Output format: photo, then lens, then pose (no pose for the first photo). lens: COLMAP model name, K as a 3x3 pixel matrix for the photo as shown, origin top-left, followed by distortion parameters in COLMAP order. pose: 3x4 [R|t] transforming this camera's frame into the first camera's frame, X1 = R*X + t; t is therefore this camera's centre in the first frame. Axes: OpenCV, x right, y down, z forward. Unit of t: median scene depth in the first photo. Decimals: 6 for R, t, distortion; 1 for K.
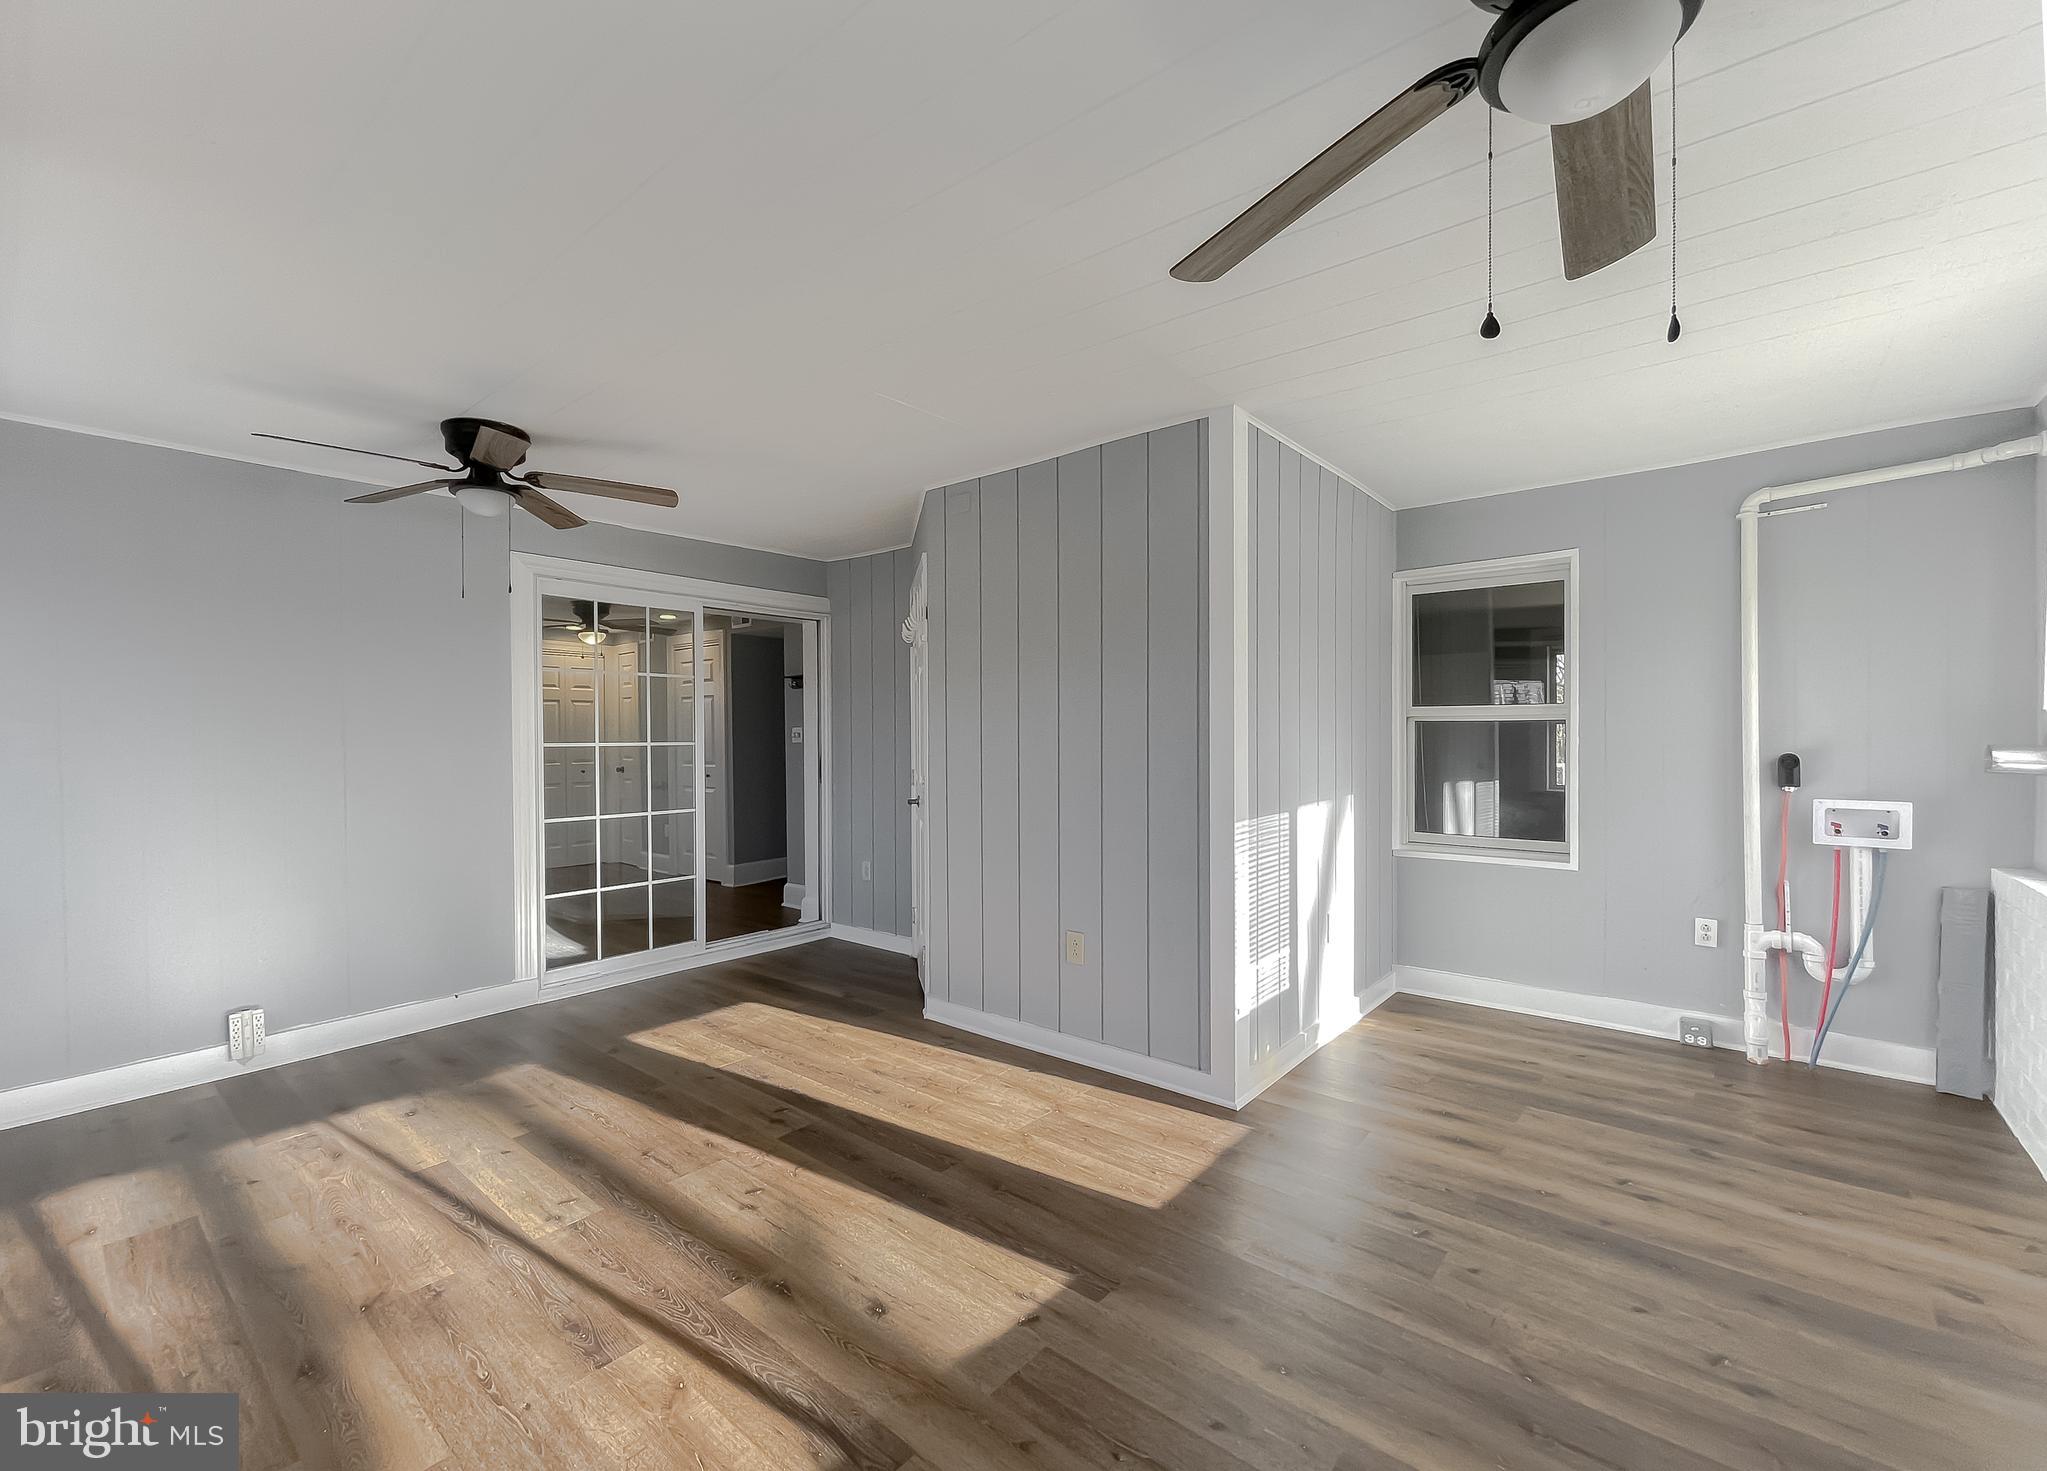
lens RADIAL K [[860.6, 0, 1004.5], [0, 860.6, 744.9], [0, 0, 1]] dist [-0.007784, 0.000011]
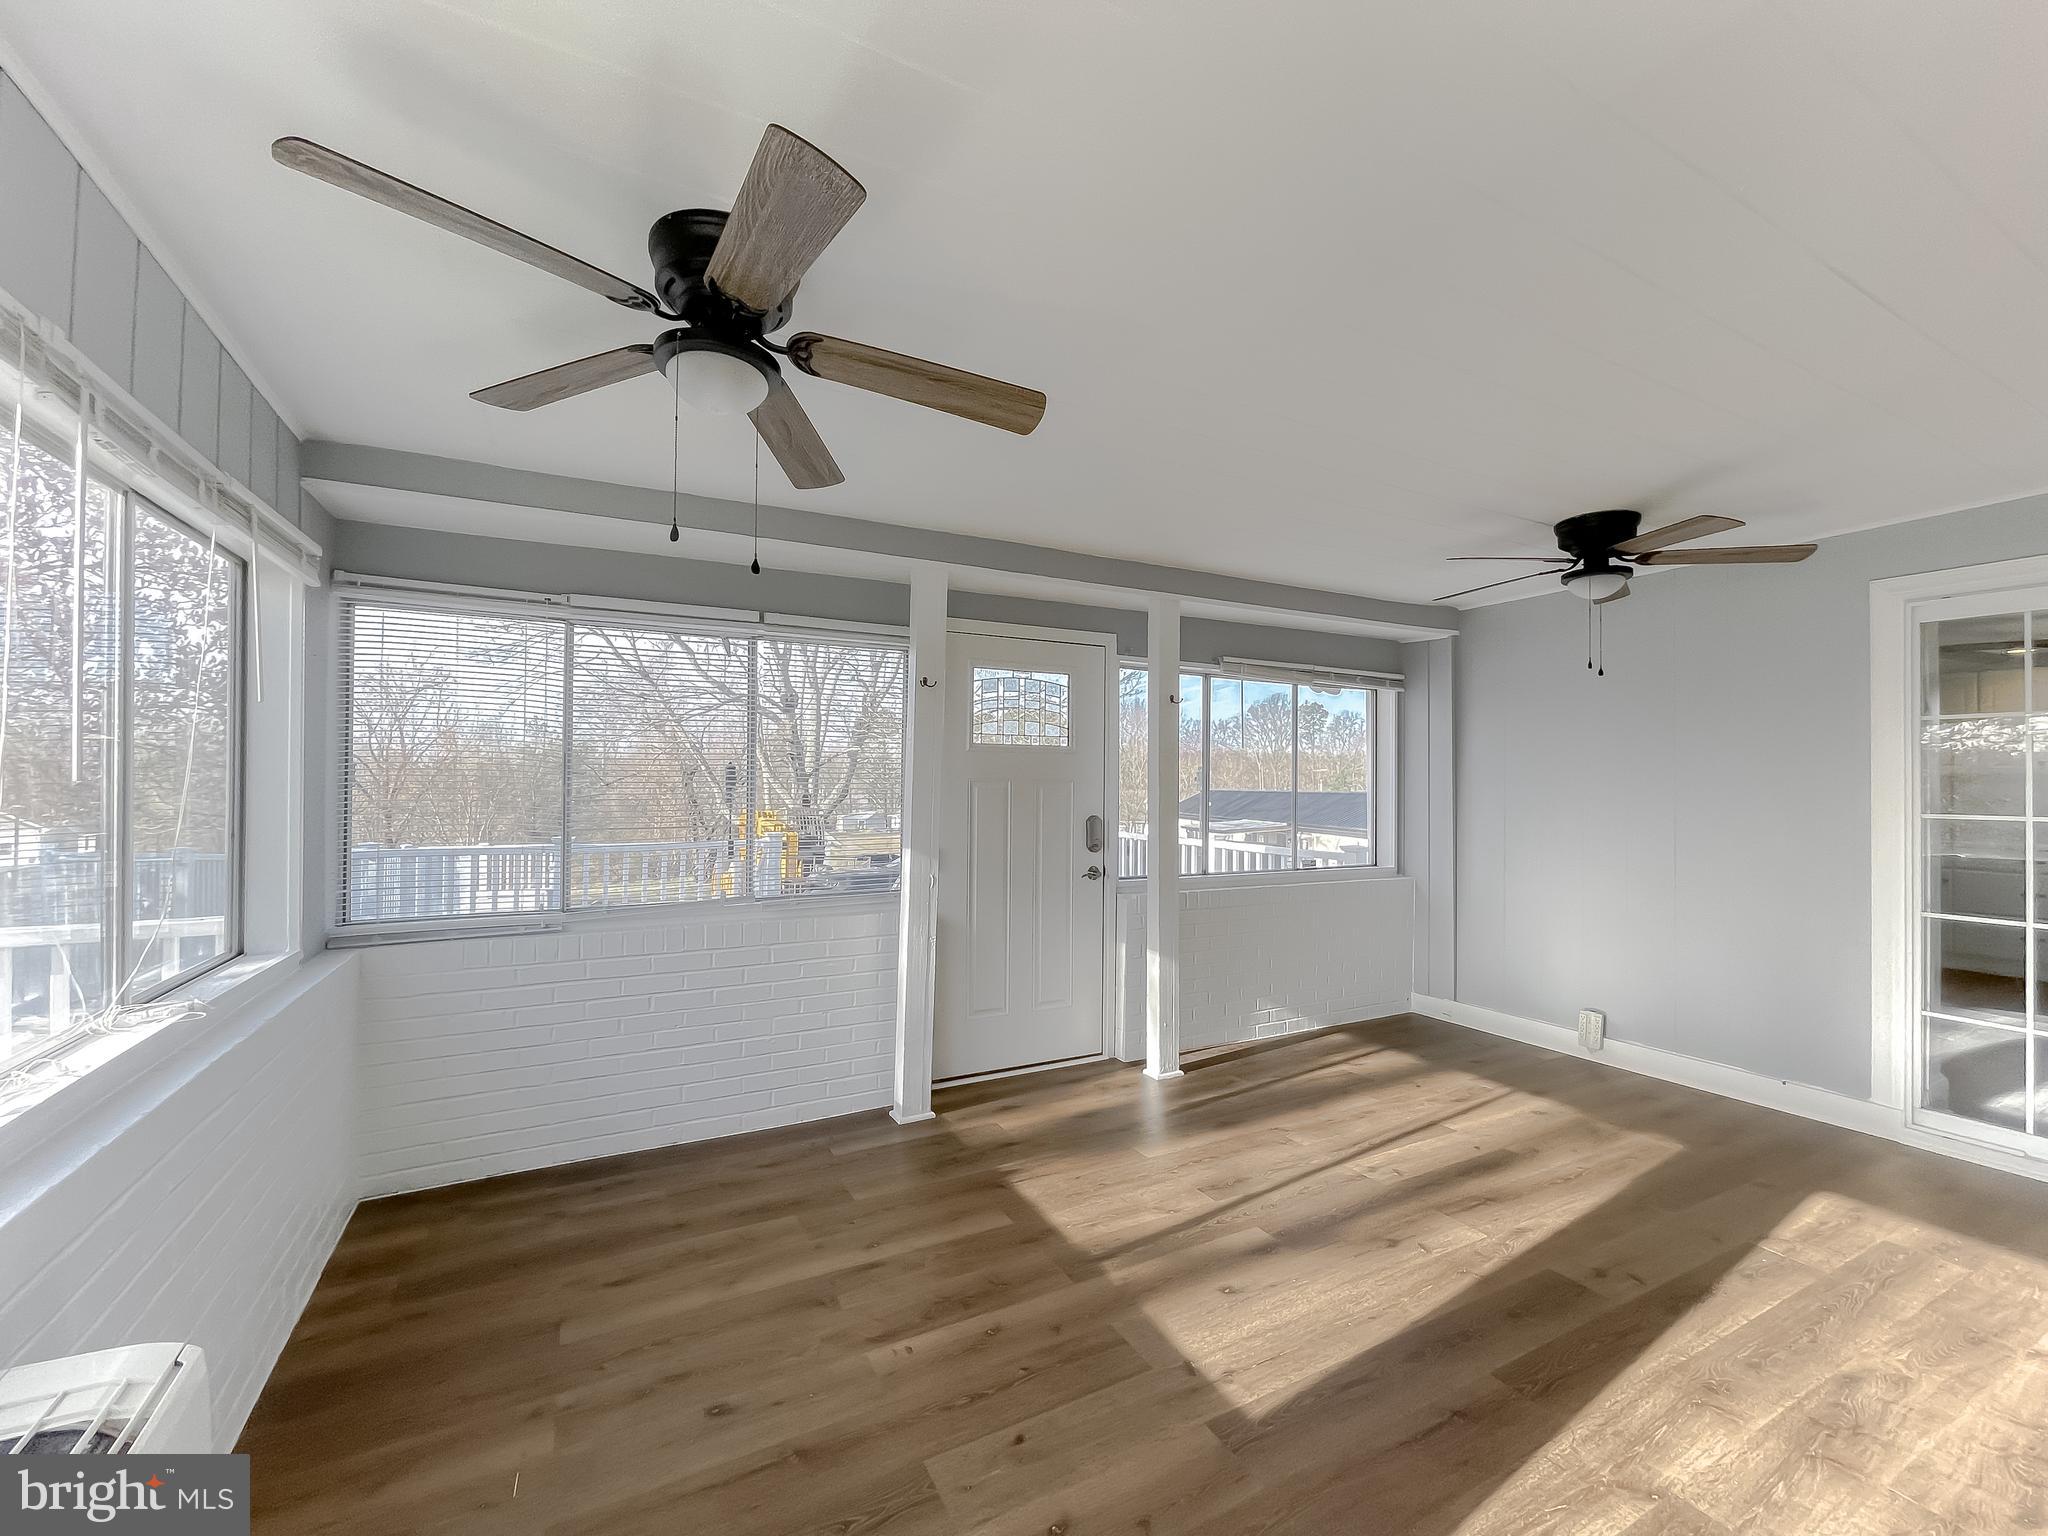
lens RADIAL K [[841.6, 0, 1015.1], [0, 841.6, 773.1], [0, 0, 1]] dist [-0.001129, 0.000201]
pose [[-0.366642, -0.005942, -0.930343, 0.734995], [-0.018079, 0.999836, 0.000739, -0.037097], [0.930187, 0.017090, -0.366689, 0.801084]]
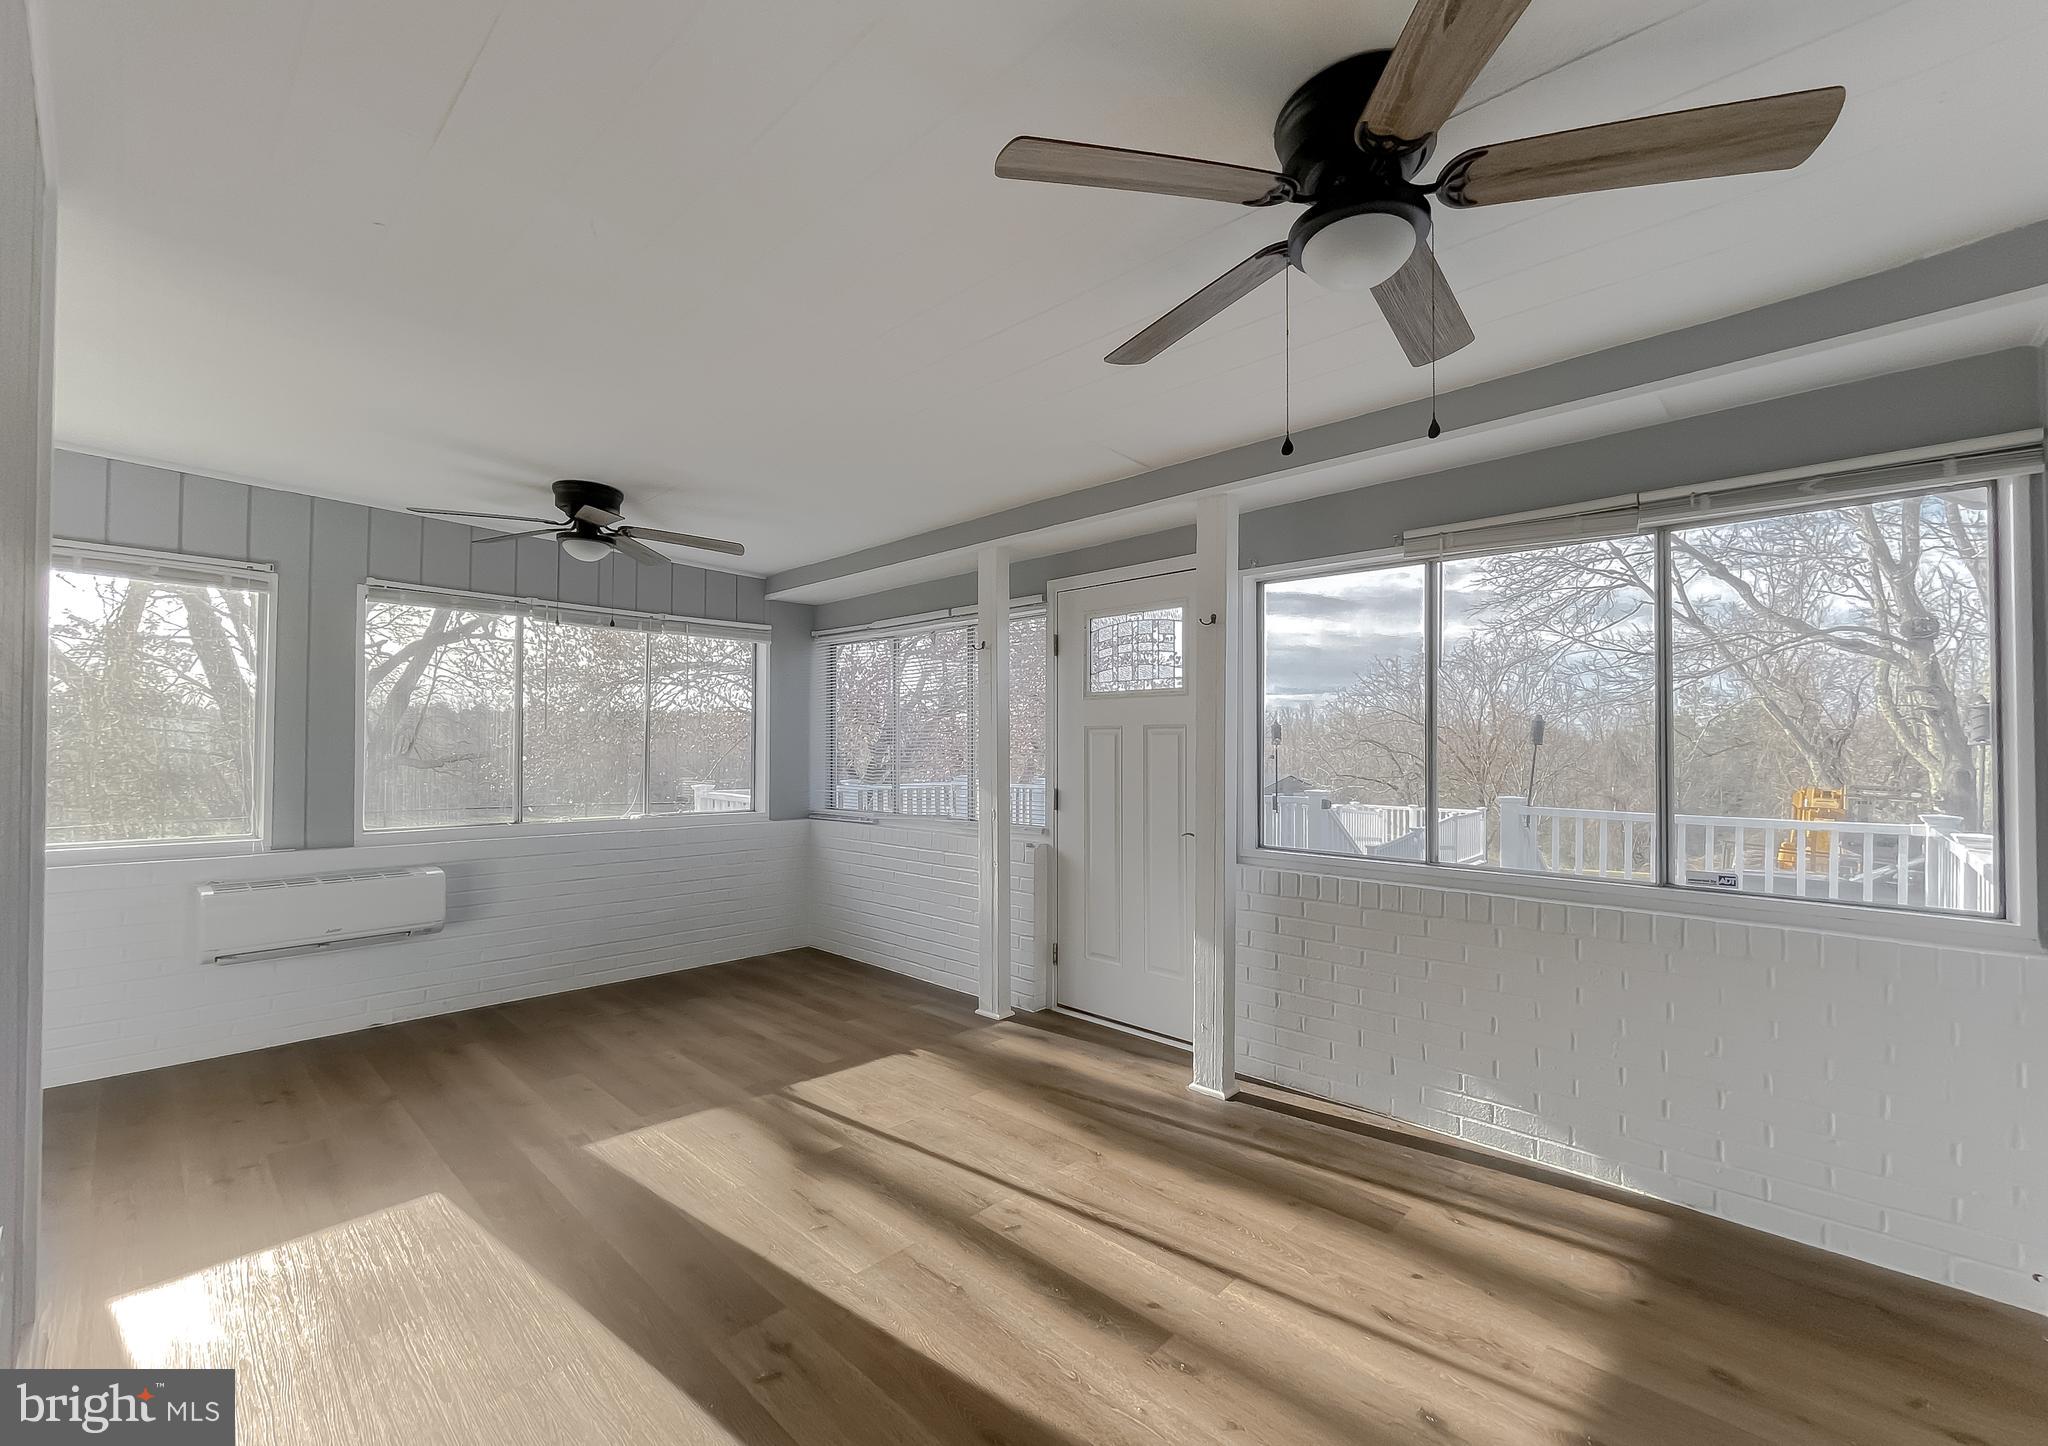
lens RADIAL K [[857.1, 0, 1024.0], [0, 857.1, 723.0], [0, 0, 1]] dist [0.000119, 0.000060]
pose [[-0.998490, 0.004451, 0.054747, -0.501576], [0.003571, 0.999863, -0.016159, -0.007517], [-0.054811, -0.015940, -0.998369, 1.700269]]
